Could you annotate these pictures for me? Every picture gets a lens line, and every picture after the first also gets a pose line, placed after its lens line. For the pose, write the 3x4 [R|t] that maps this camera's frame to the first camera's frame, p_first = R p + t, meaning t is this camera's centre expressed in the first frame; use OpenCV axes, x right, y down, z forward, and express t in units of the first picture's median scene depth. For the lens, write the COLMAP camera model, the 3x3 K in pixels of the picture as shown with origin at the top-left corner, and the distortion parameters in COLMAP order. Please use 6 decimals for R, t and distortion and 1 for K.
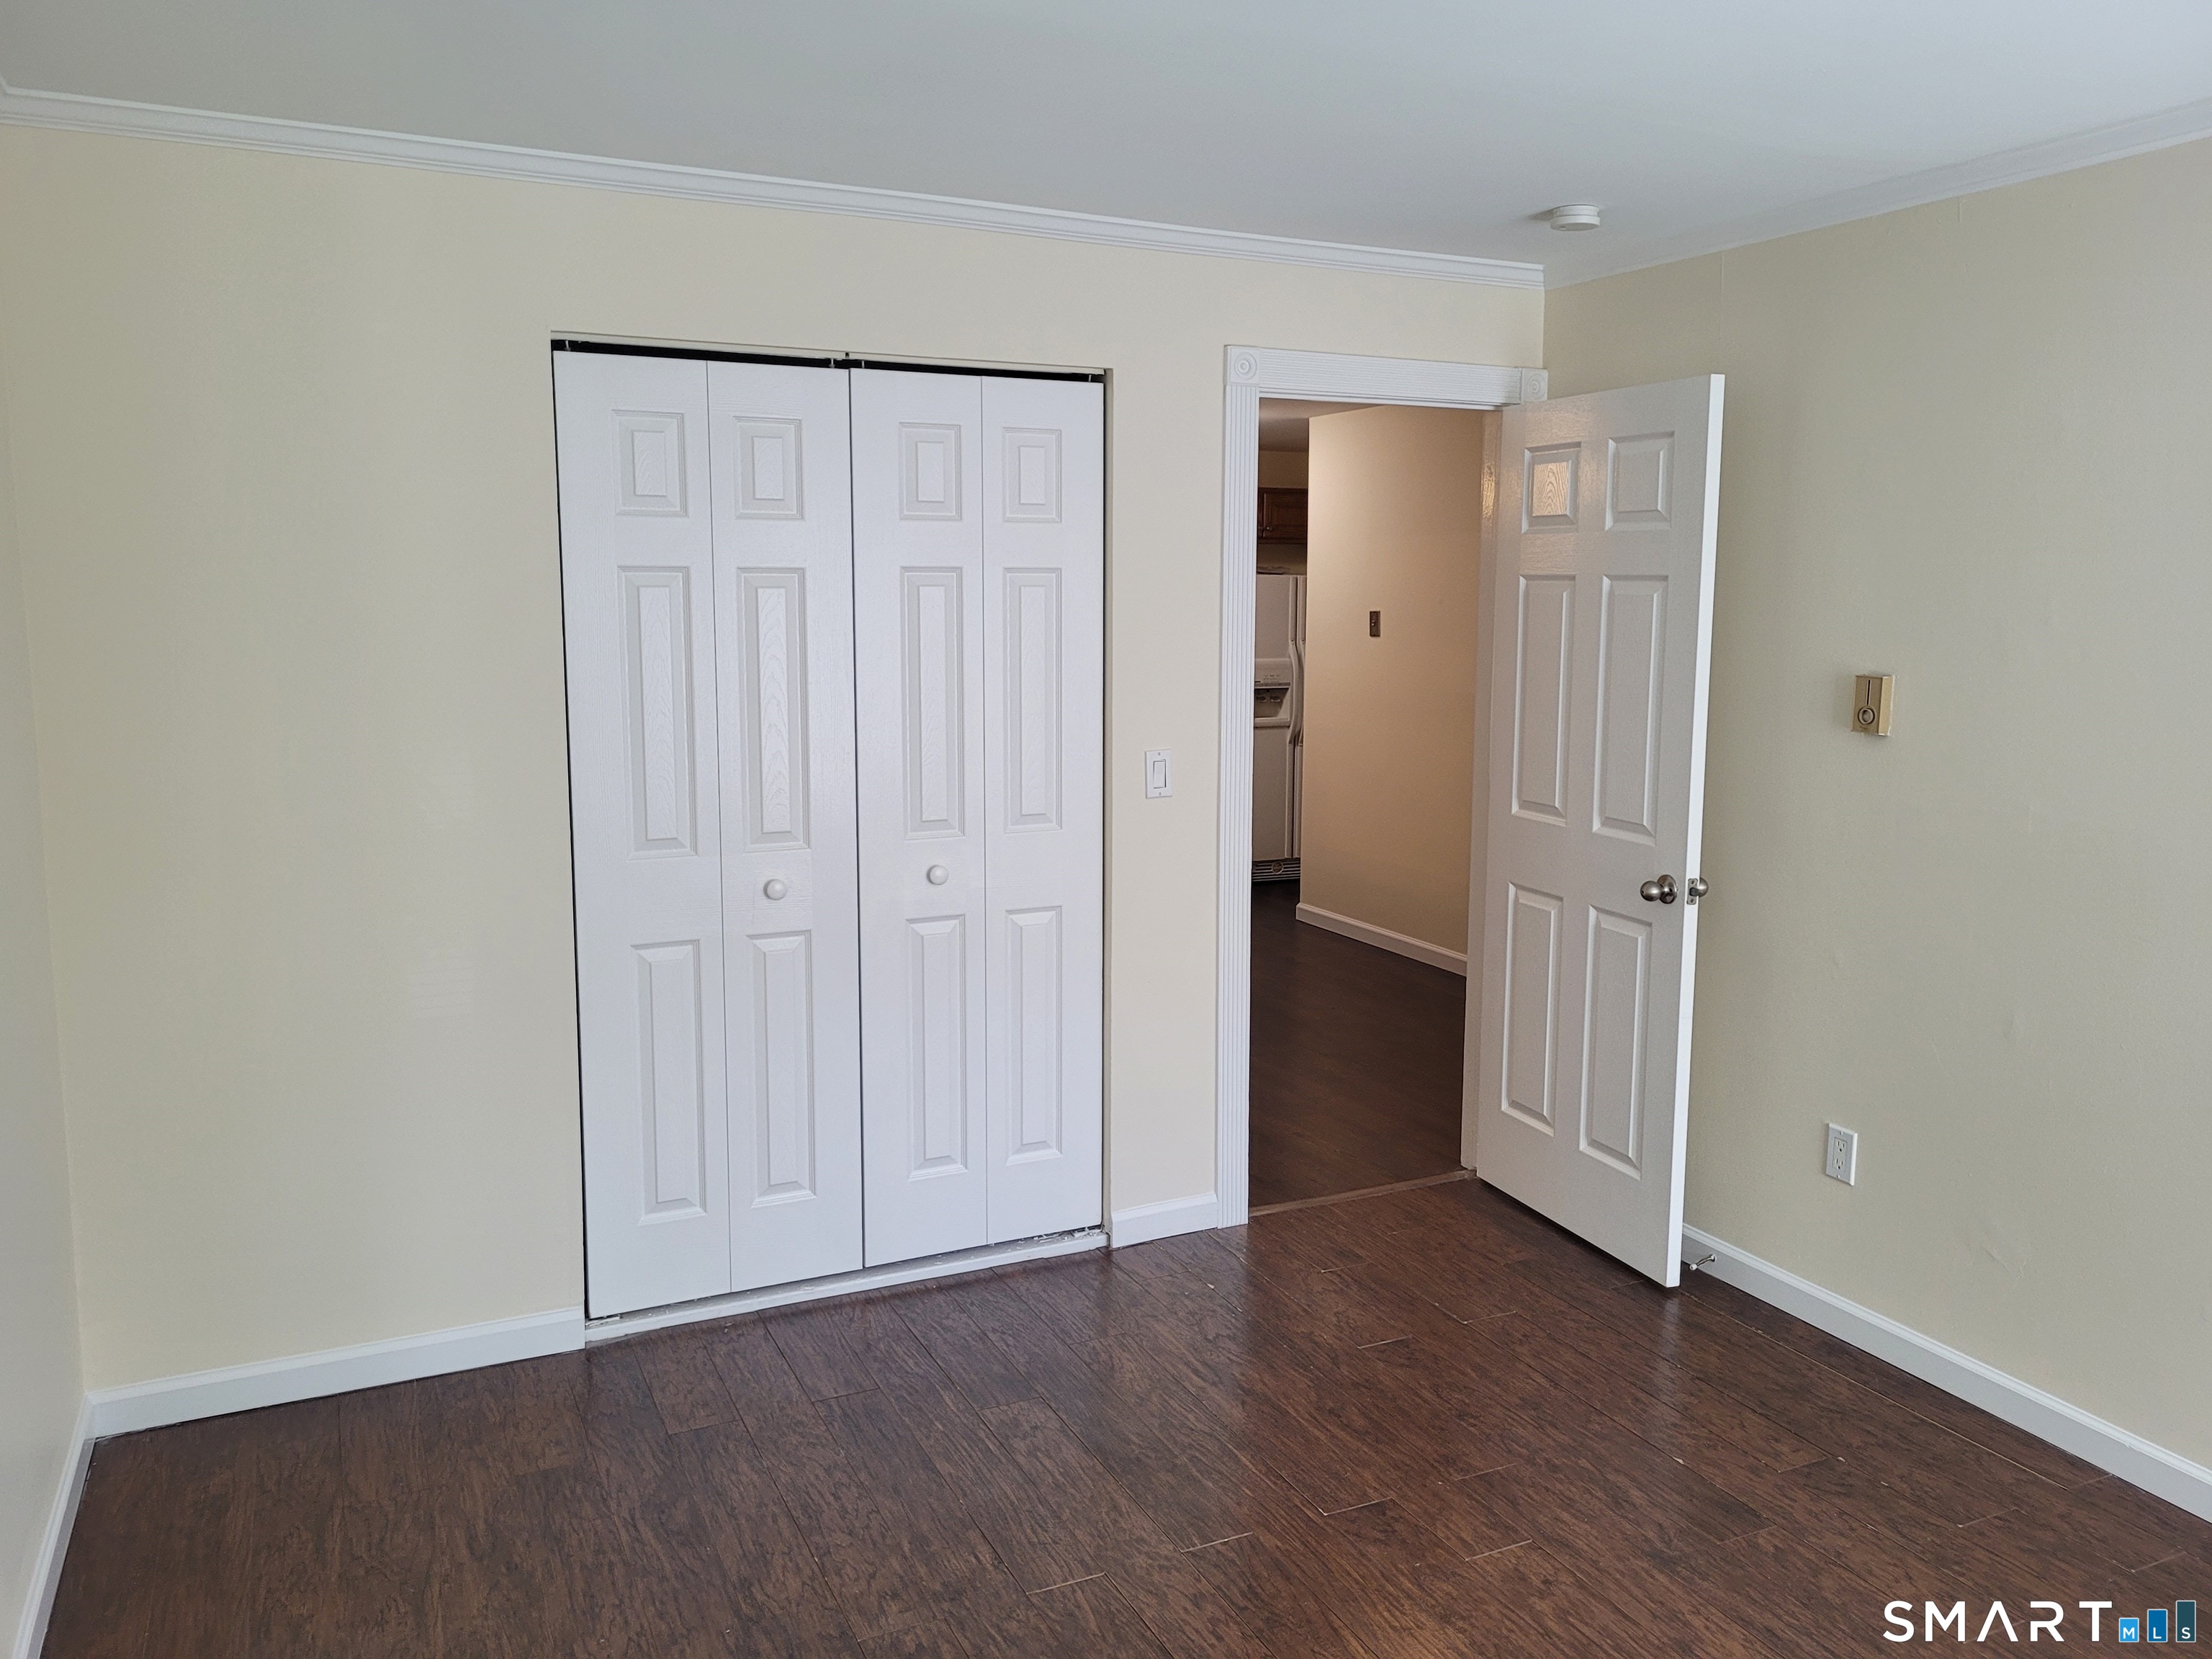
lens RADIAL K [[1670.7, 0, 1108.7], [0, 1670.7, 772.5], [0, 0, 1]] dist [0.004259, 0.004785]
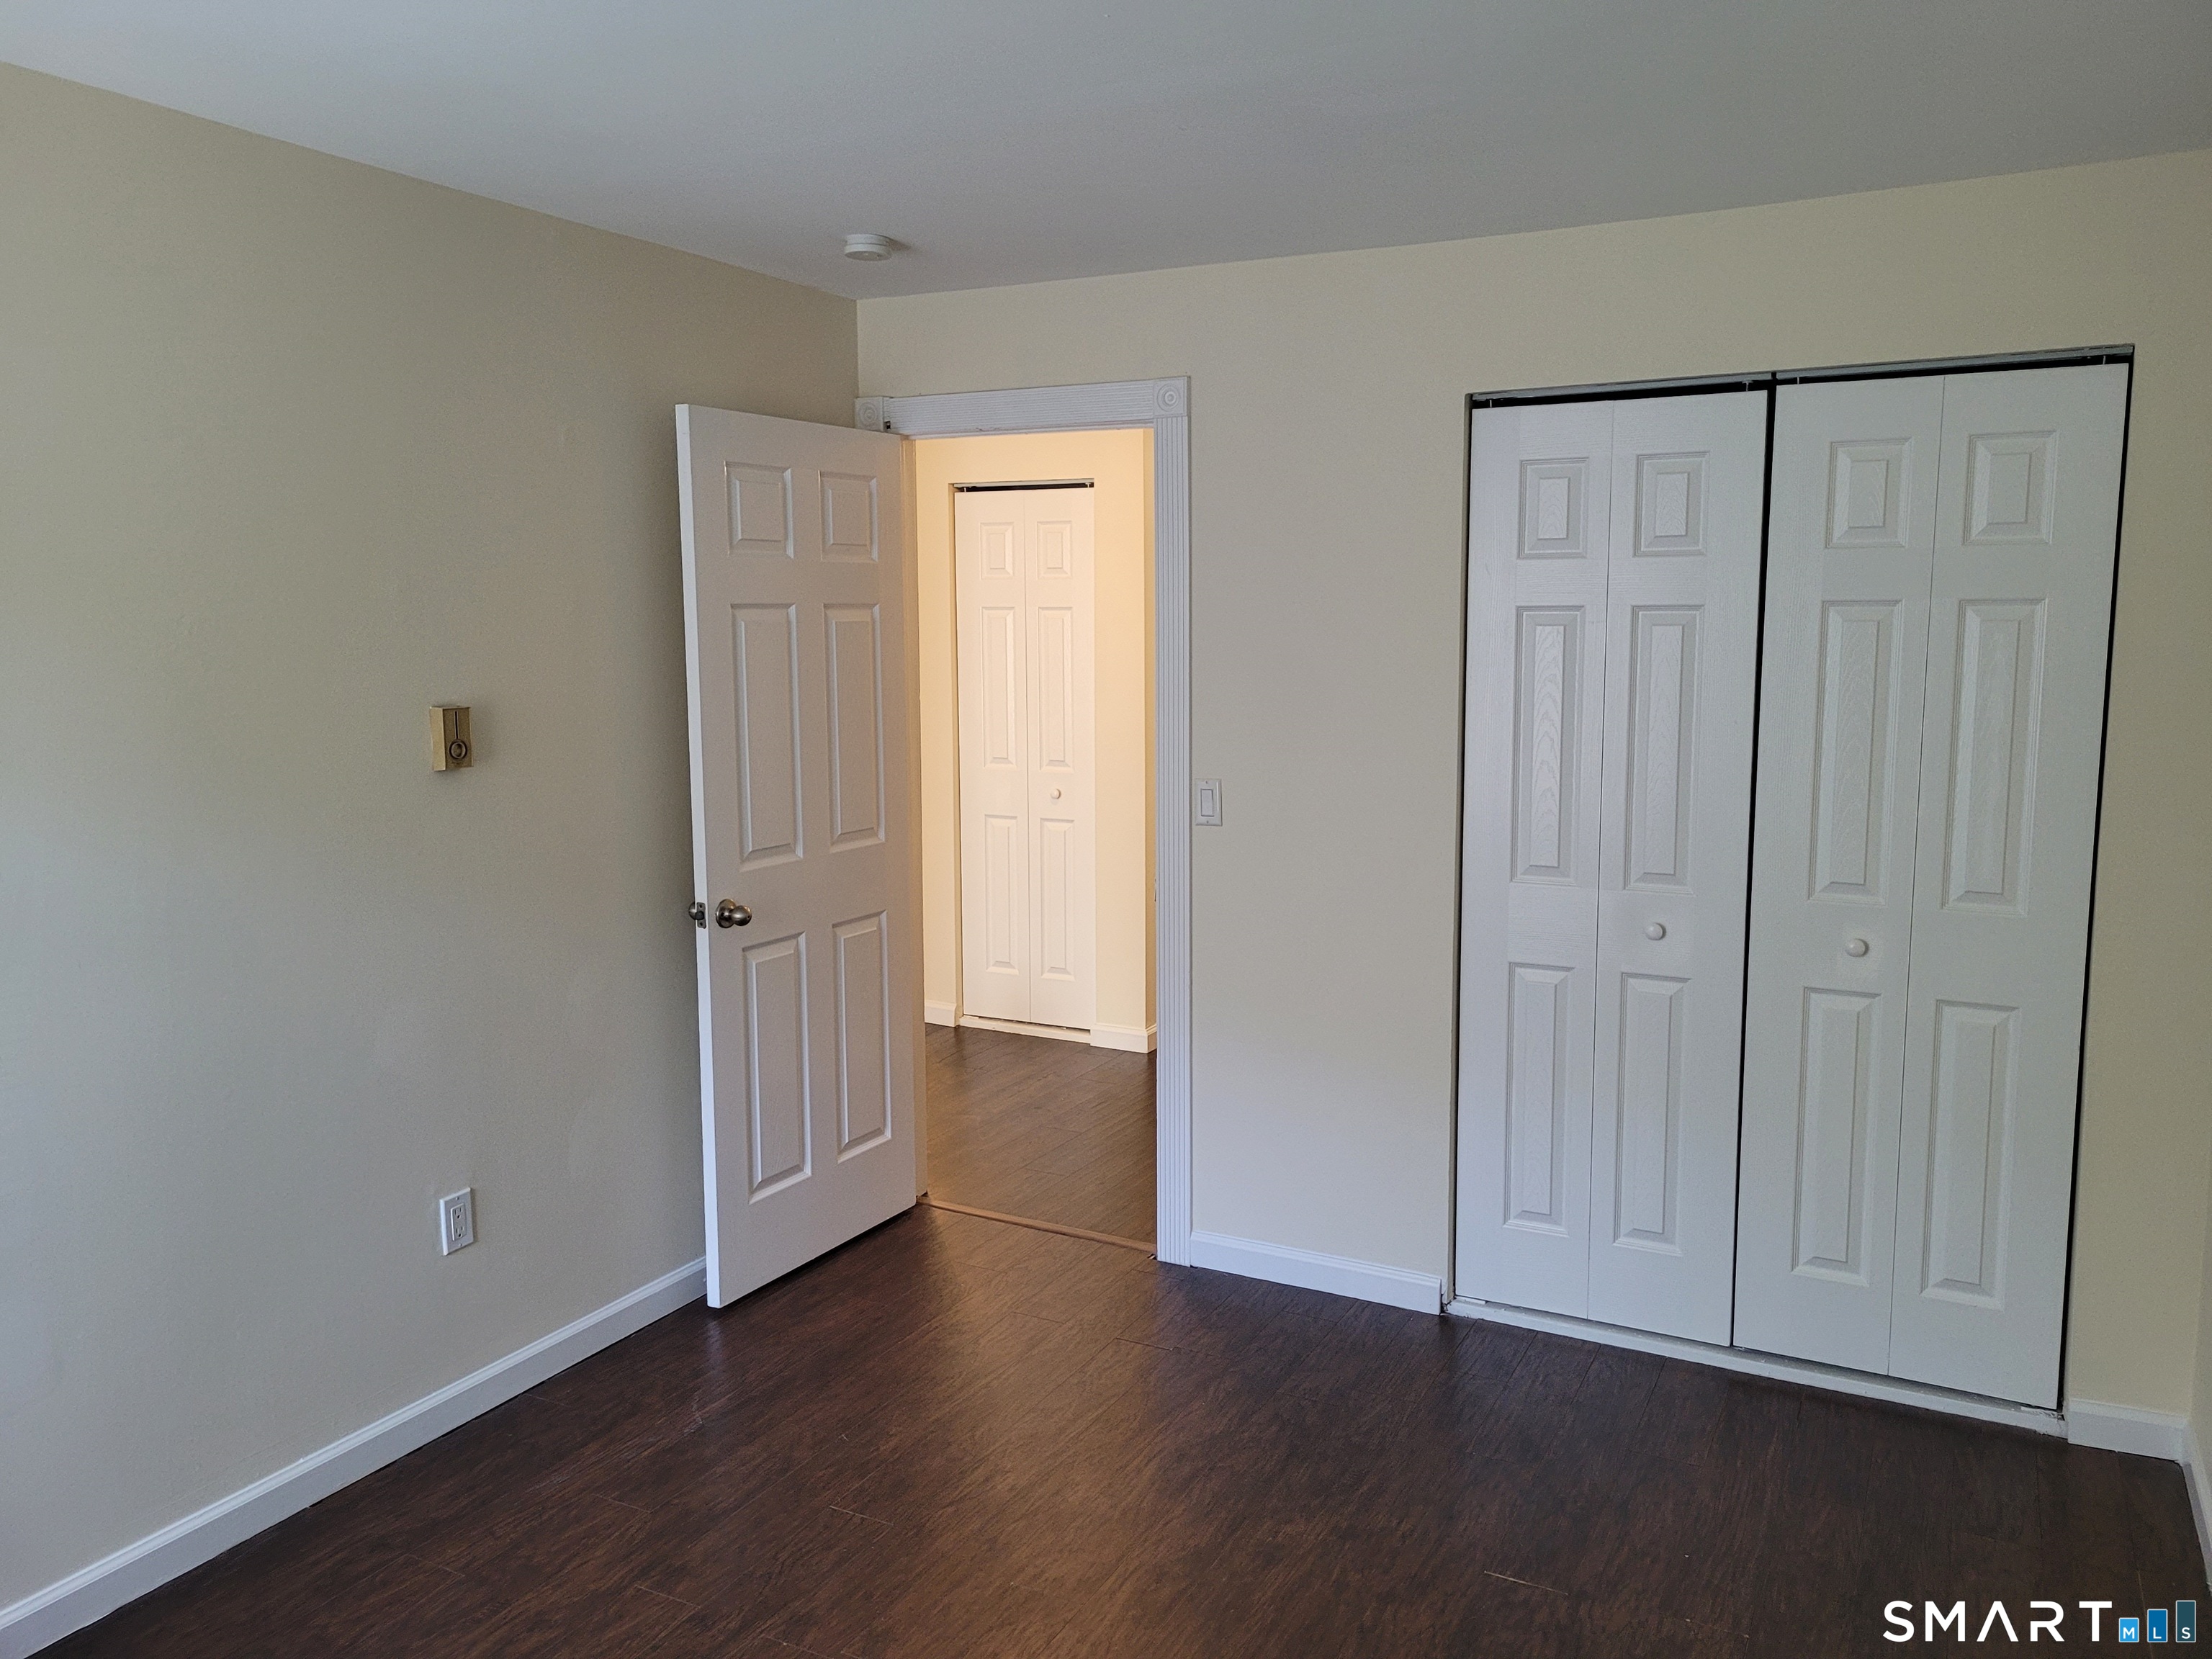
lens RADIAL K [[1566.2, 0, 1106.0], [0, 1566.2, 829.5], [0, 0, 1]] dist [-0.001208, 0.000061]
pose [[0.587009, 0.105030, -0.802739, 0.367164], [-0.084098, 0.994095, 0.068570, -0.027221], [0.805201, 0.027258, 0.592375, 0.199384]]
